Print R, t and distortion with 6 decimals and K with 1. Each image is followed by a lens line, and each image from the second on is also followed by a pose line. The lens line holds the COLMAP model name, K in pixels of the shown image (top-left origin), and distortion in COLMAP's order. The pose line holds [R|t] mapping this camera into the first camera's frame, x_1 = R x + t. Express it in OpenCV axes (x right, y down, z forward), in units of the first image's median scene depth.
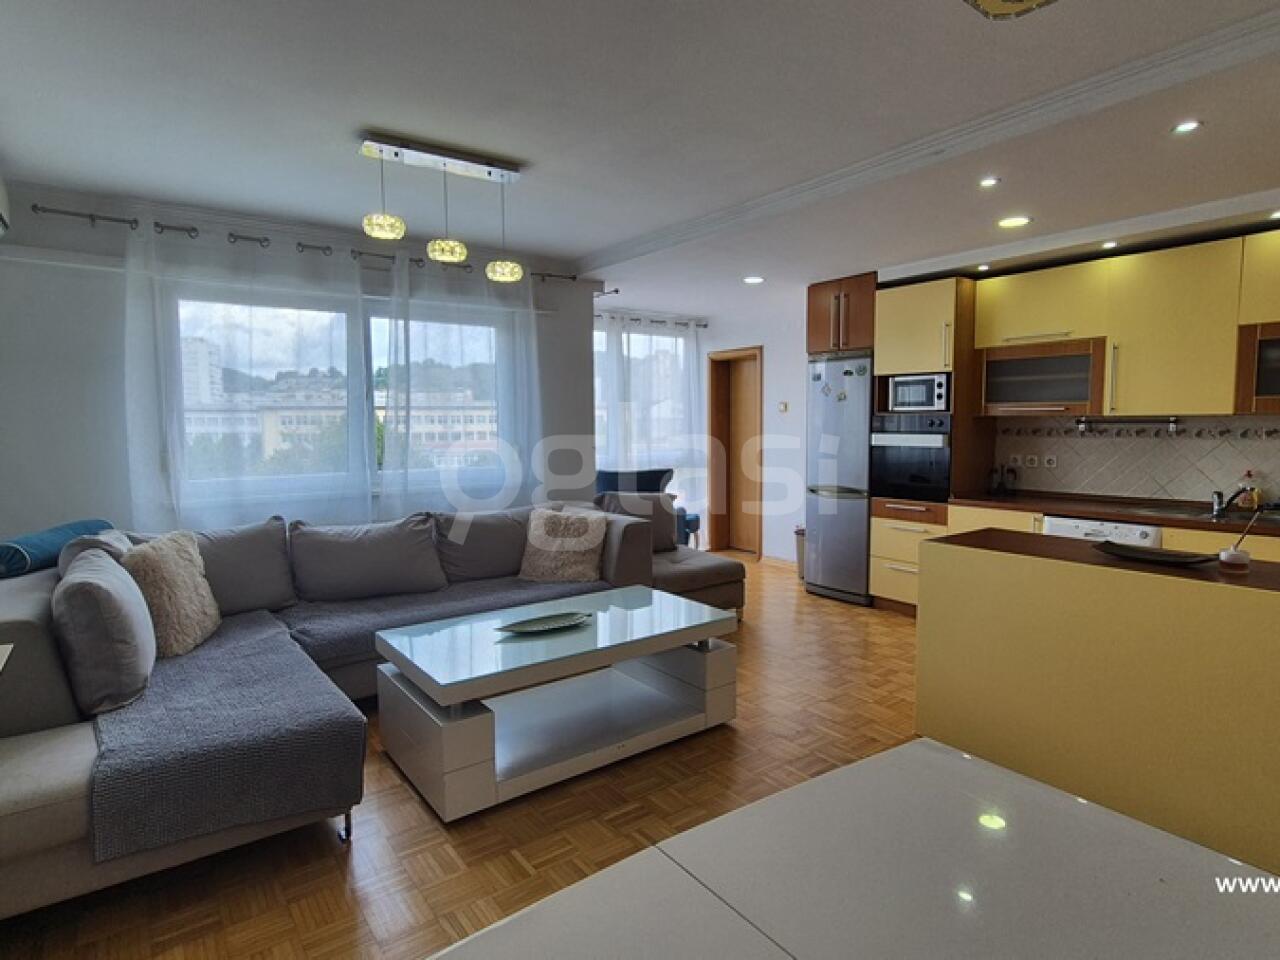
lens RADIAL K [[690.9, 0, 649.4], [0, 690.9, 474.1], [0, 0, 1]] dist [0.000392, 0.000187]
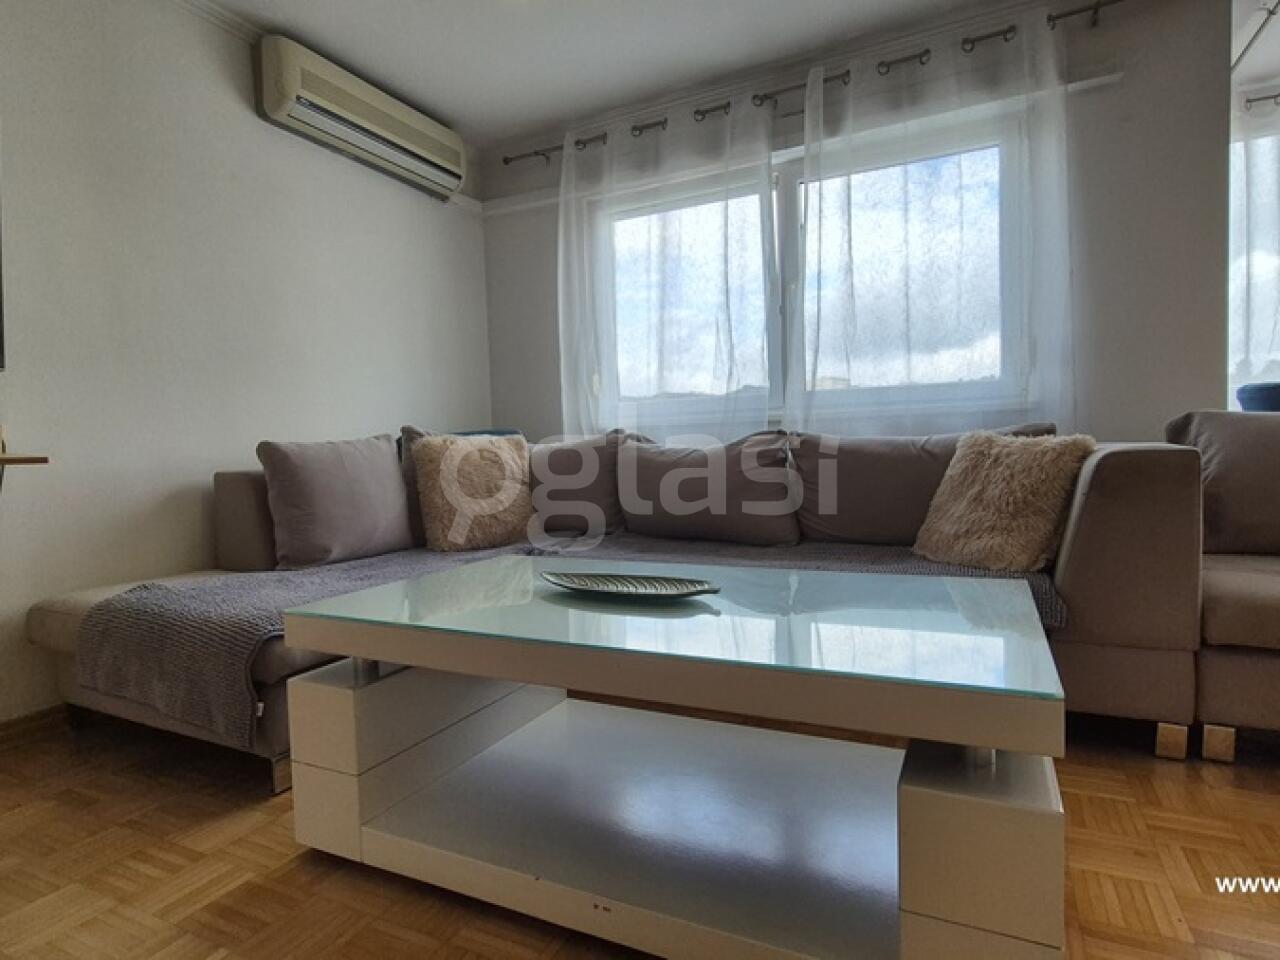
lens RADIAL K [[690.9, 0, 649.4], [0, 690.9, 474.1], [0, 0, 1]] dist [0.000392, 0.000187]
pose [[0.472834, 0.032875, -0.880538, 0.217877], [-0.043904, 0.998942, 0.013720, 0.093949], [0.880057, 0.032171, 0.473777, 0.568499]]
